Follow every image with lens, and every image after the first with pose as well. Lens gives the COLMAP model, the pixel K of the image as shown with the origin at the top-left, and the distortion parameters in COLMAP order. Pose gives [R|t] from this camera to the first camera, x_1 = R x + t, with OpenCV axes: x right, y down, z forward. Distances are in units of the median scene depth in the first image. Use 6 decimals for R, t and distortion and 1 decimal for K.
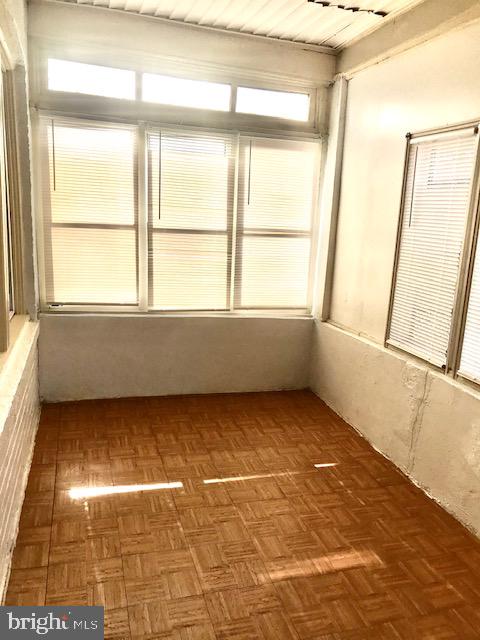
lens RADIAL K [[518.4, 0, 240.0], [0, 518.4, 321.1], [0, 0, 1]] dist [-0.006018, -0.011572]
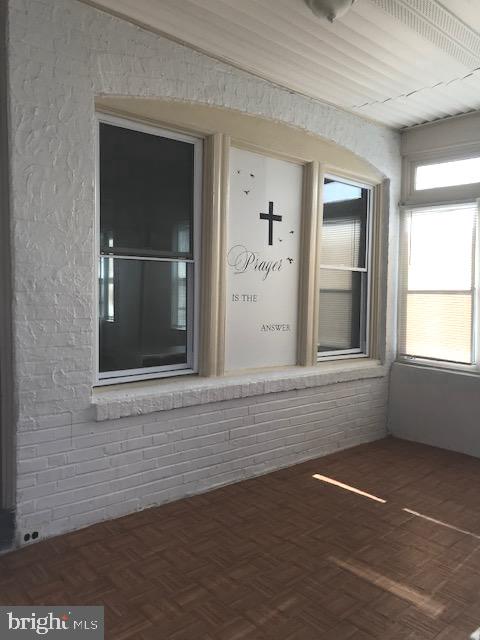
lens RADIAL K [[518.4, 0, 240.3], [0, 518.4, 319.0], [0, 0, 1]] dist [-0.006018, -0.011572]
pose [[0.430011, 0.015077, -0.902698, 0.746185], [-0.191410, 0.978653, -0.074835, 0.064416], [0.882300, 0.204965, 0.423718, 0.148163]]
